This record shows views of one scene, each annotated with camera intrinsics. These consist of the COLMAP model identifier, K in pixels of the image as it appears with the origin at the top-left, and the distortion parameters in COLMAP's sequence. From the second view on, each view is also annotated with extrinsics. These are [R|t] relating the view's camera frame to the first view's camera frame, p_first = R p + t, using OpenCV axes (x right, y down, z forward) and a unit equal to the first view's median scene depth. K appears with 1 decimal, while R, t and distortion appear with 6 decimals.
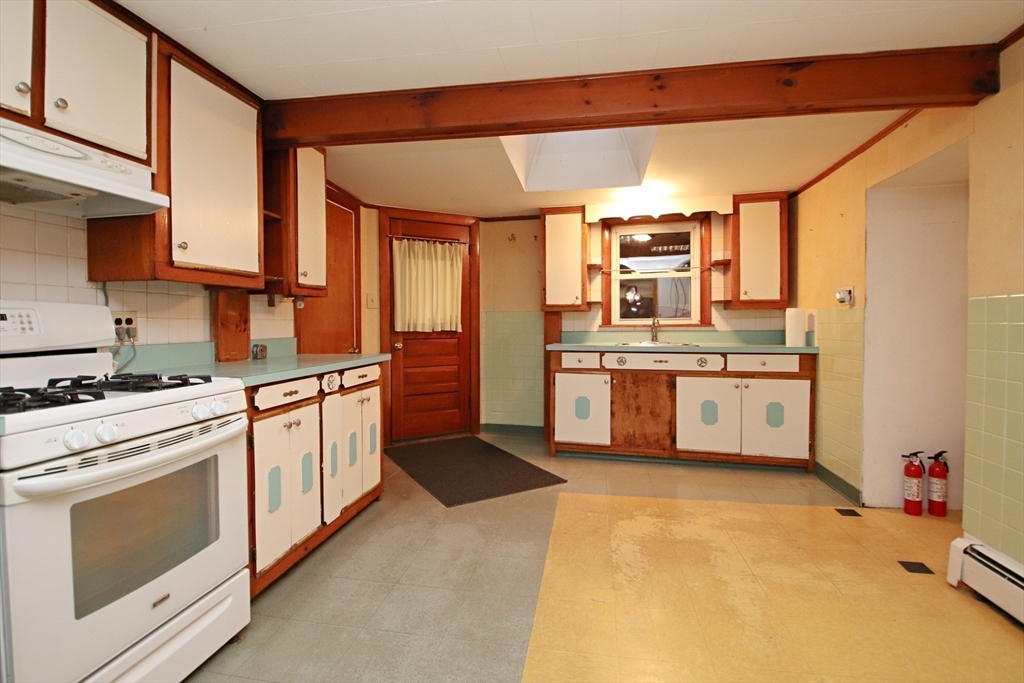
lens RADIAL K [[485.5, 0, 508.5], [0, 485.5, 336.5], [0, 0, 1]] dist [0.015415, -0.029282]
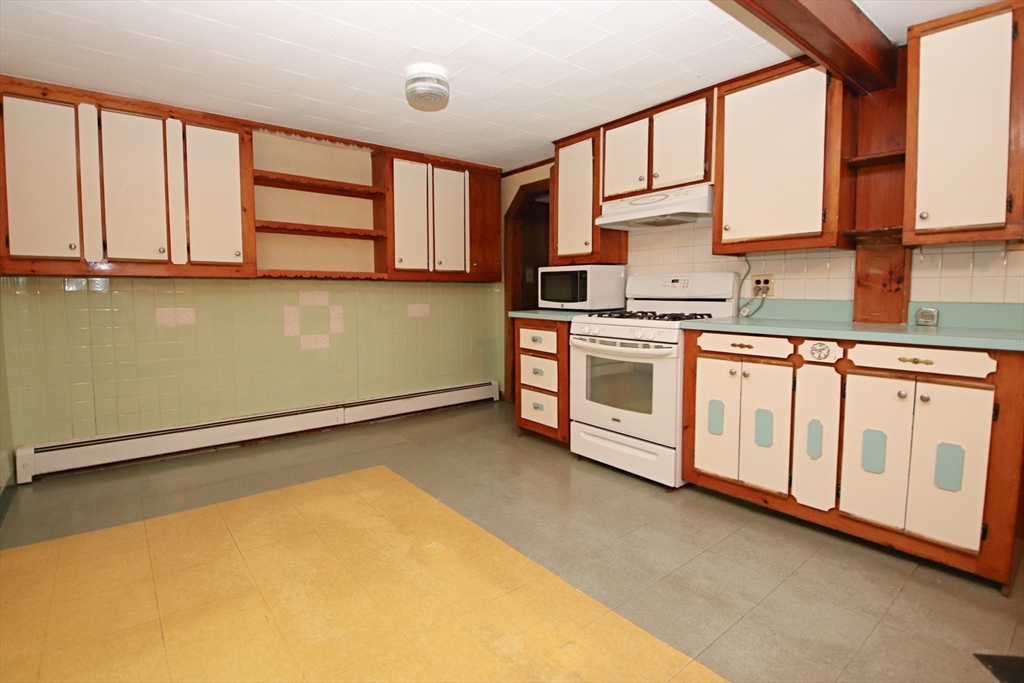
lens RADIAL K [[485.5, 0, 508.5], [0, 485.5, 336.5], [0, 0, 1]] dist [0.015415, -0.029282]
pose [[-0.652768, 0.080666, -0.753251, 0.750862], [-0.014553, 0.992796, 0.118931, -0.030086], [0.757418, 0.088596, -0.646892, 1.327145]]
